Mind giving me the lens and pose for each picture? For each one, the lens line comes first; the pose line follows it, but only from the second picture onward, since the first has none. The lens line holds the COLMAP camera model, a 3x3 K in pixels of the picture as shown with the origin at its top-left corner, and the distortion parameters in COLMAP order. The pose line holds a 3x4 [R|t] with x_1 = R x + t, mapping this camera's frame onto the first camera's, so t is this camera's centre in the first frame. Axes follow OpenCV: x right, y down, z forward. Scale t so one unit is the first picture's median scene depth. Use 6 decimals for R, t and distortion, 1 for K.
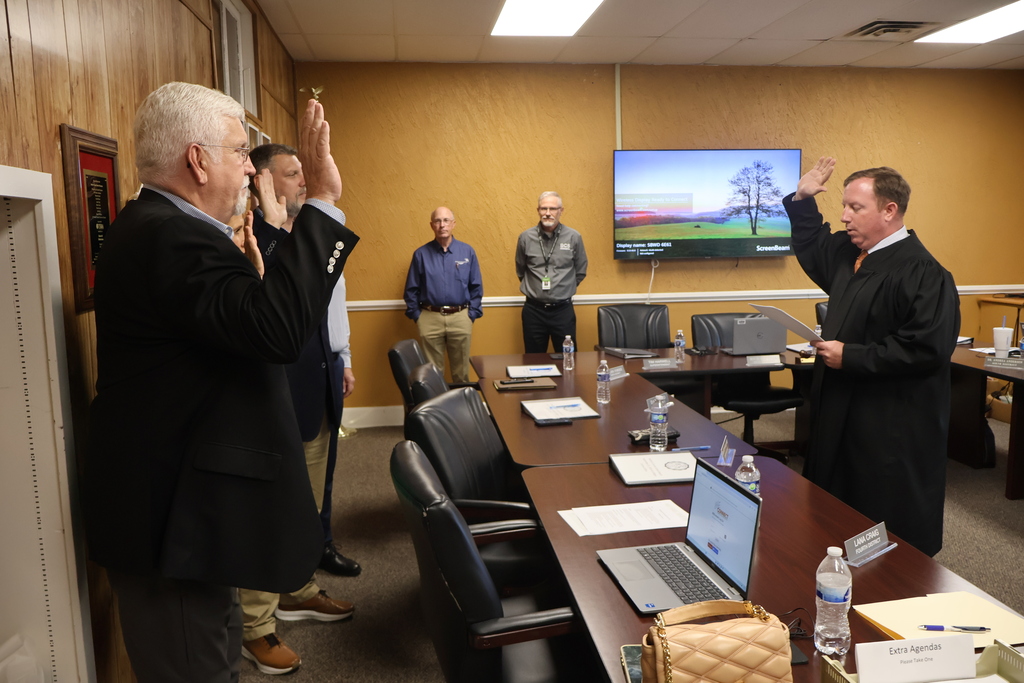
lens RADIAL K [[839.6, 0, 510.4], [0, 839.6, 342.0], [0, 0, 1]] dist [-0.034624, 0.018232]
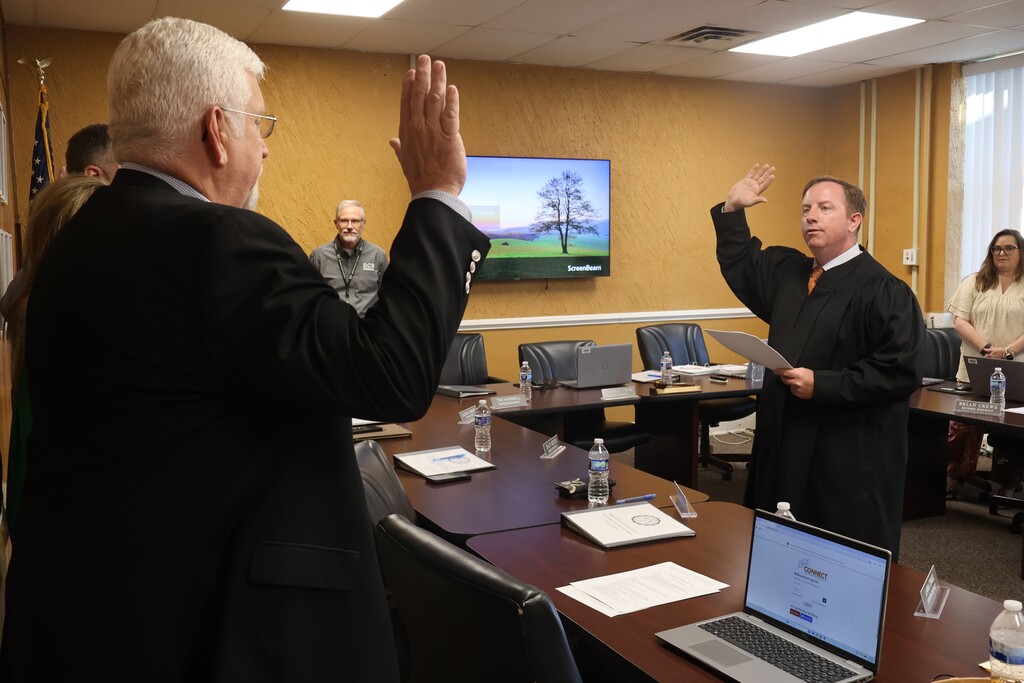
lens RADIAL K [[966.0, 0, 513.4], [0, 966.0, 344.4], [0, 0, 1]] dist [-0.030825, 0.000000]
pose [[0.952761, -0.023232, 0.302830, -0.193319], [0.033766, 0.998991, -0.029597, -0.005379], [-0.301837, 0.038424, 0.952585, 0.089110]]
